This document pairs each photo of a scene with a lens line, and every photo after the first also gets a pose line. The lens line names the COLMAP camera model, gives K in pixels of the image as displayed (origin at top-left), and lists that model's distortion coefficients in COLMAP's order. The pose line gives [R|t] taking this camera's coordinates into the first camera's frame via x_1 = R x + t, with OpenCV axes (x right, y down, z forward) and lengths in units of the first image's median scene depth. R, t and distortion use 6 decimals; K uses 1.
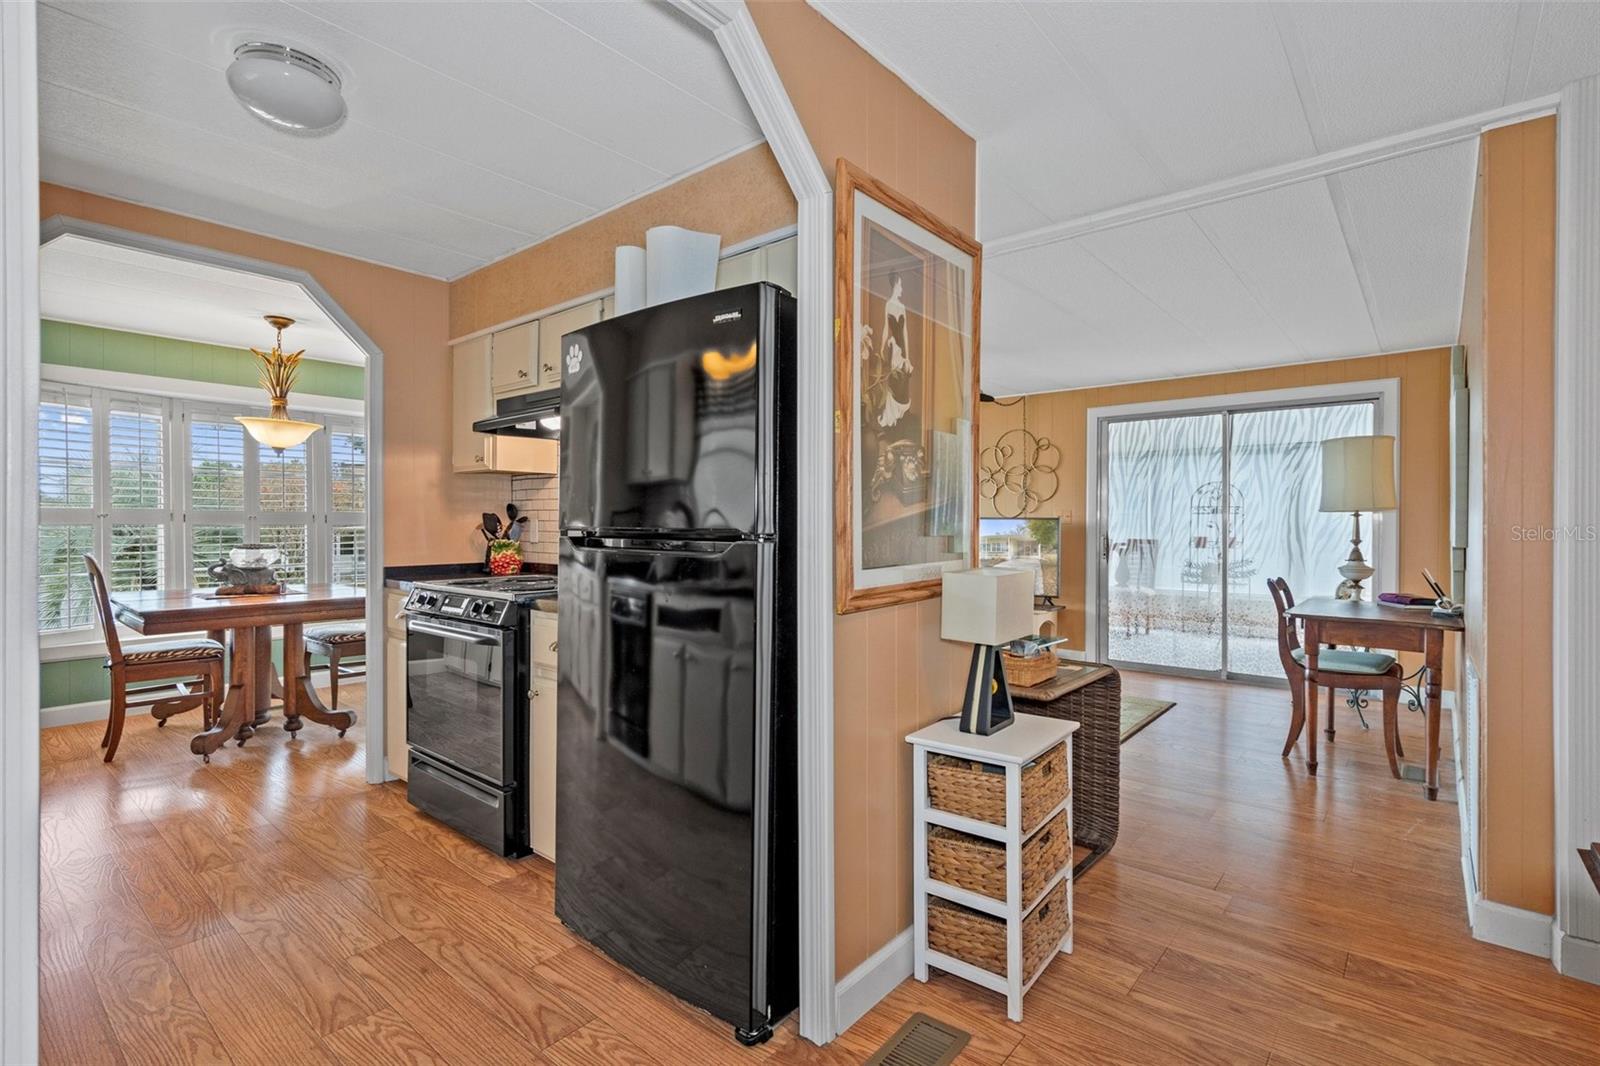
lens RADIAL K [[754.7, 0, 800.7], [0, 754.7, 527.4], [0, 0, 1]] dist [0.005145, 0.000233]
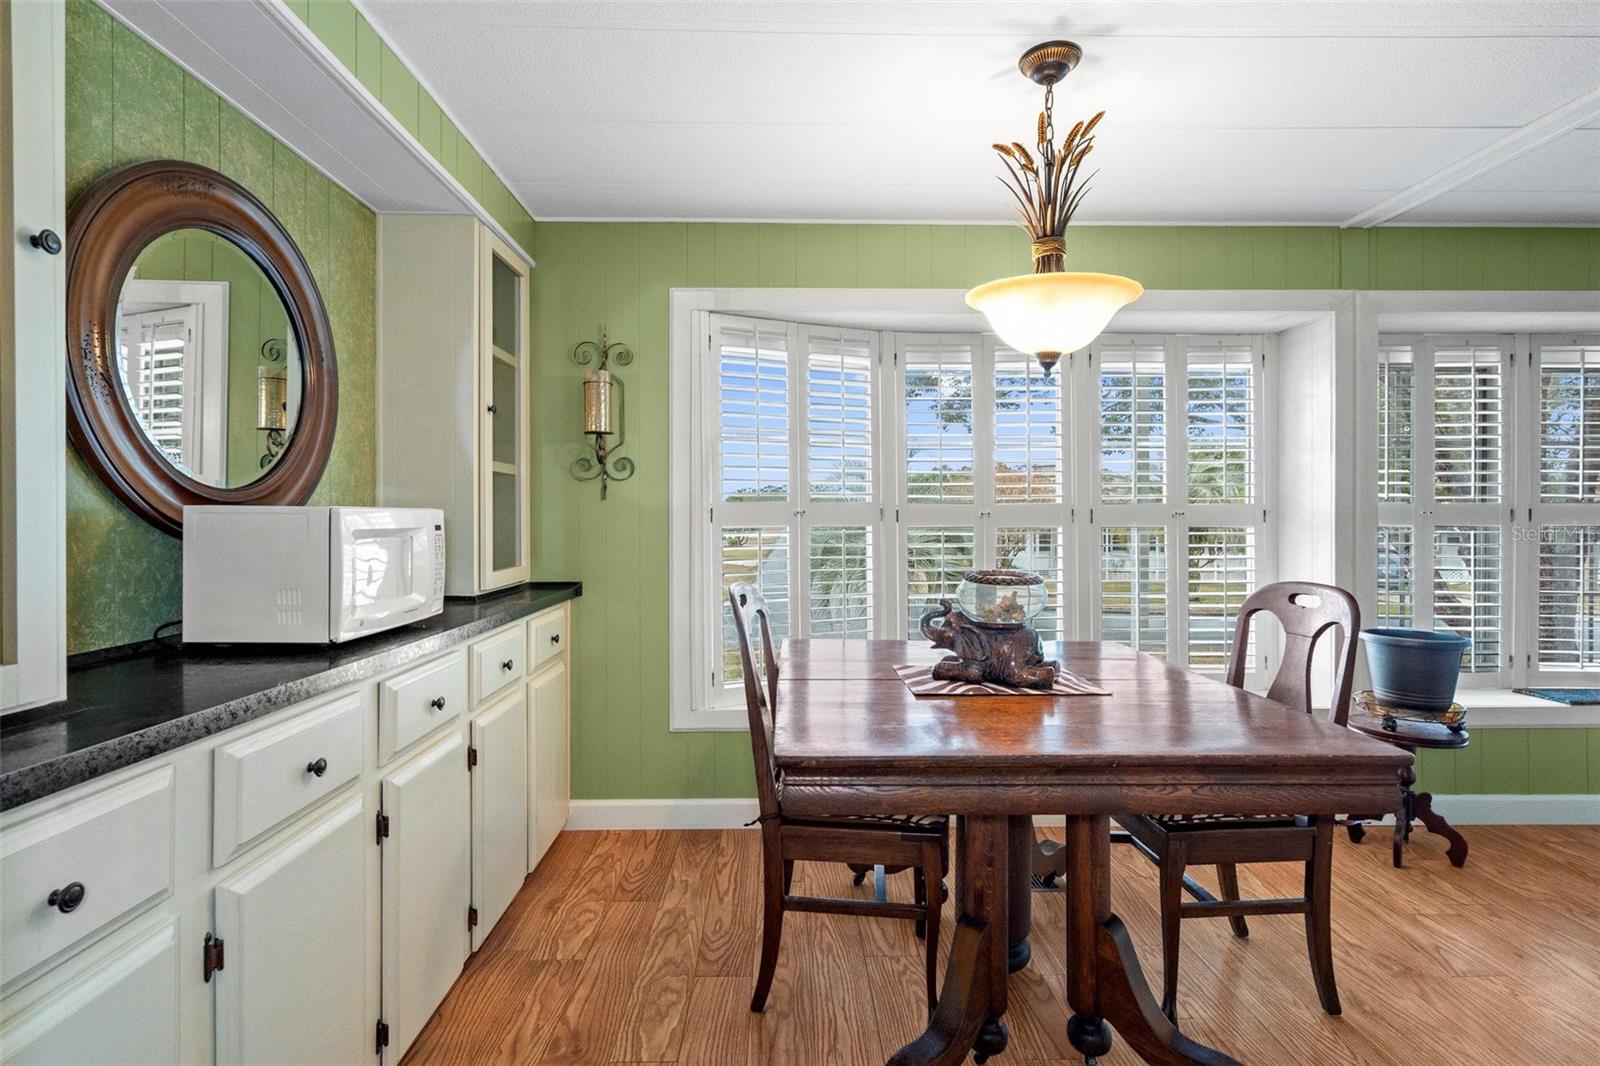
lens RADIAL K [[754.7, 0, 791.1], [0, 754.7, 513.9], [0, 0, 1]] dist [0.005145, 0.000233]
pose [[0.657076, -0.005279, -0.753806, -0.468990], [-0.000617, 0.999971, -0.007541, -0.010054], [0.753824, 0.005420, 0.657054, 0.615319]]
